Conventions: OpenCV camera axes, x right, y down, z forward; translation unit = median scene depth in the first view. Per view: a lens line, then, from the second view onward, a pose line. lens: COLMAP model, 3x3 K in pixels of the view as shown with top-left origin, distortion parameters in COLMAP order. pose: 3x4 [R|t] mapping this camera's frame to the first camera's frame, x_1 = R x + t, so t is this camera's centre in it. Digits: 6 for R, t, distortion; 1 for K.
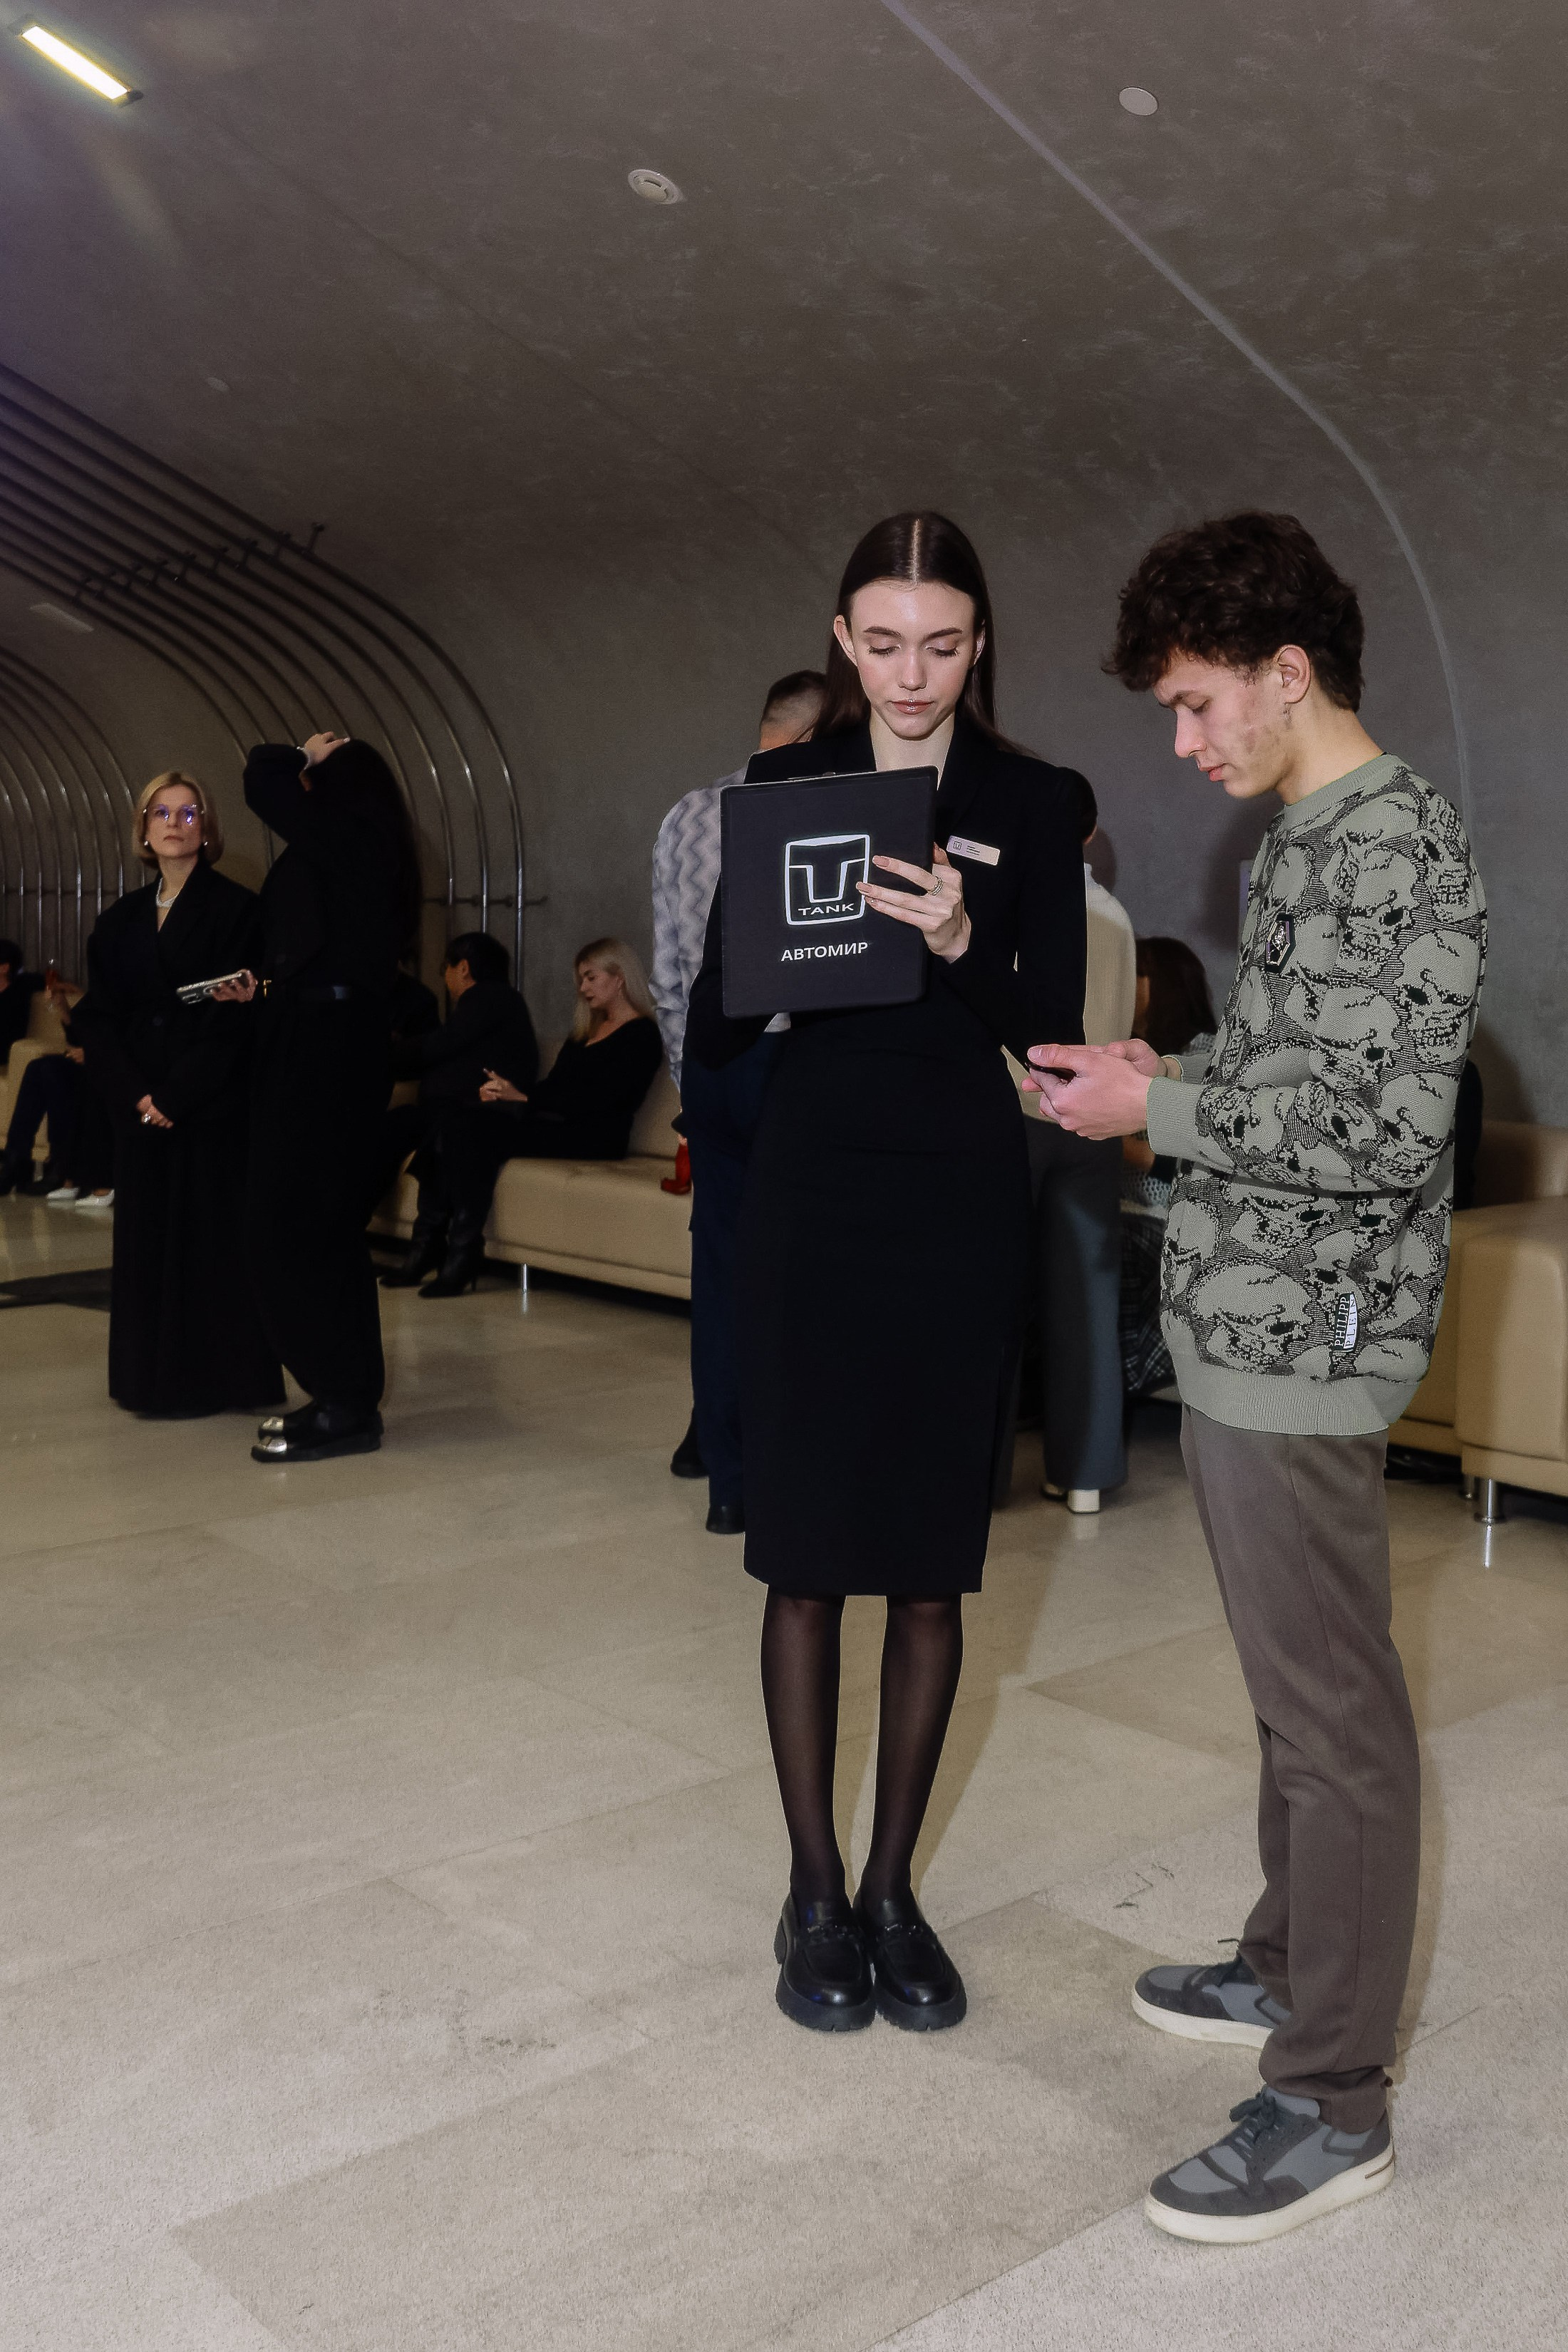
lens RADIAL K [[3154.8, 0, 785.0], [0, 3154.8, 1183.3], [0, 0, 1]] dist [0.355395, 0.713998]
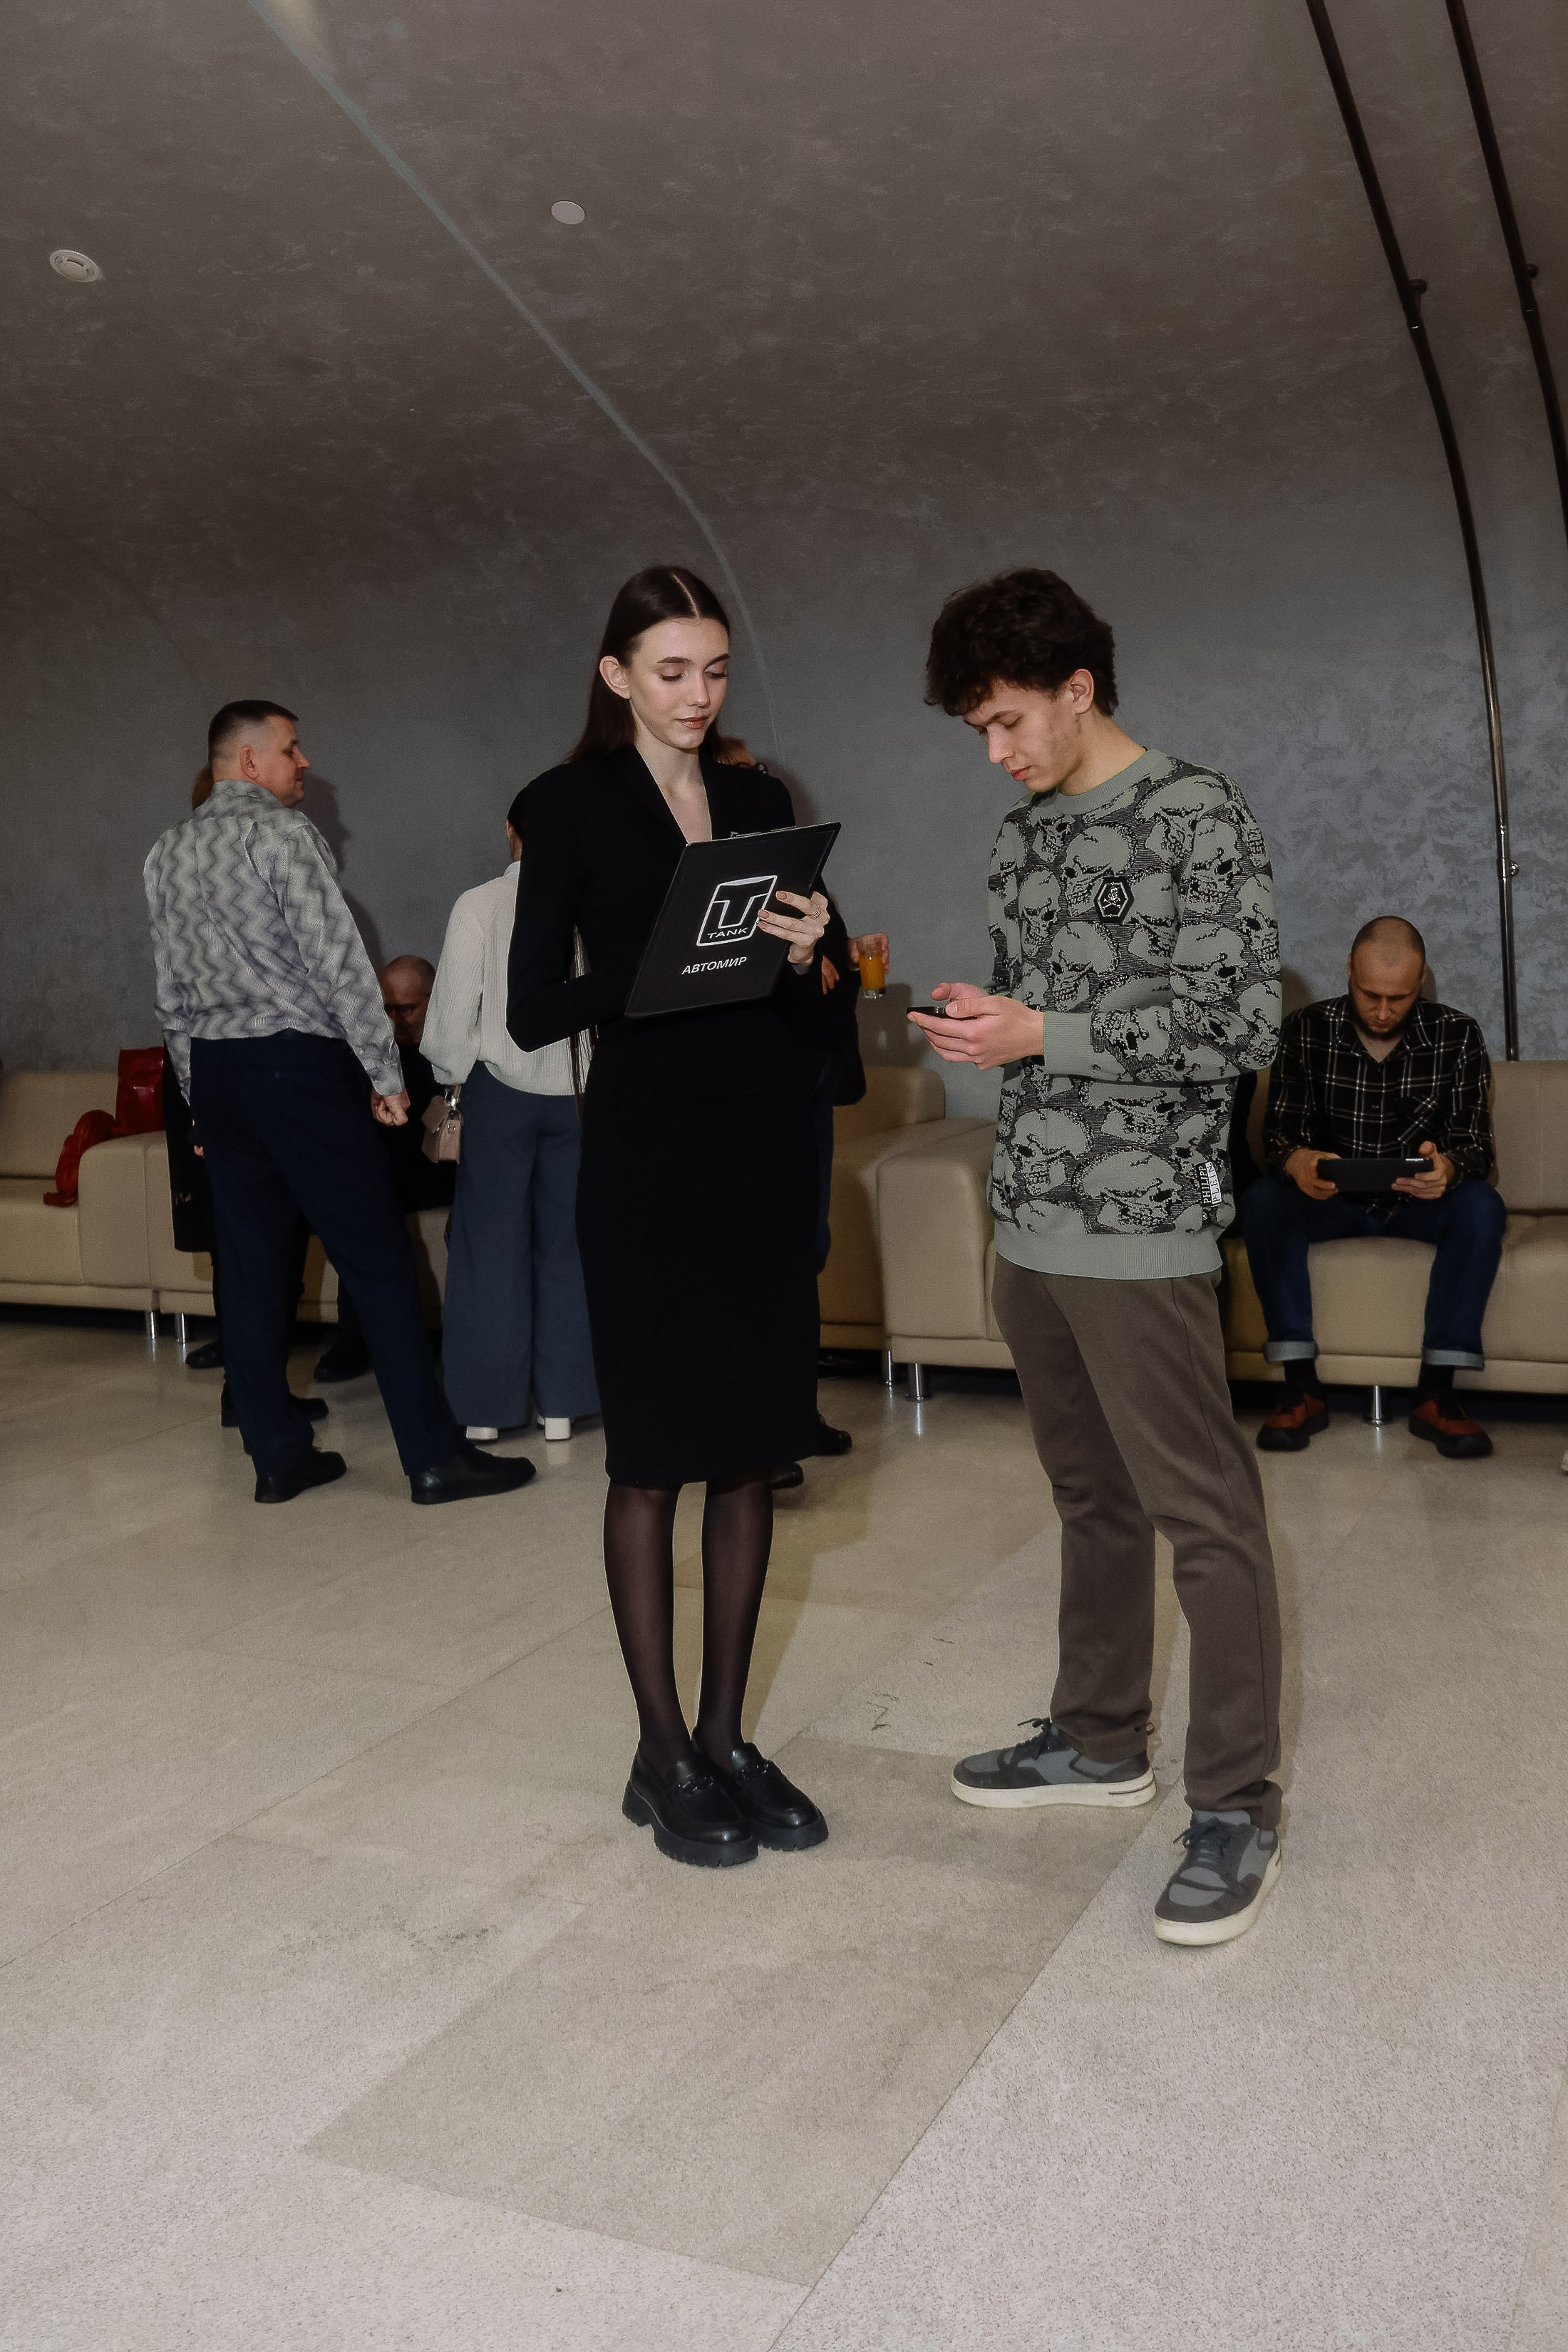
lens RADIAL K [[3154.8, 0, 785.0], [0, 3154.8, 1183.3], [0, 0, 1]] dist [0.355395, 0.713998]
pose [[0.924587, -0.120171, 0.361520, -0.417810], [0.122730, 0.992312, 0.015967, 0.001396], [-0.360660, 0.029606, 0.932227, -0.124640]]
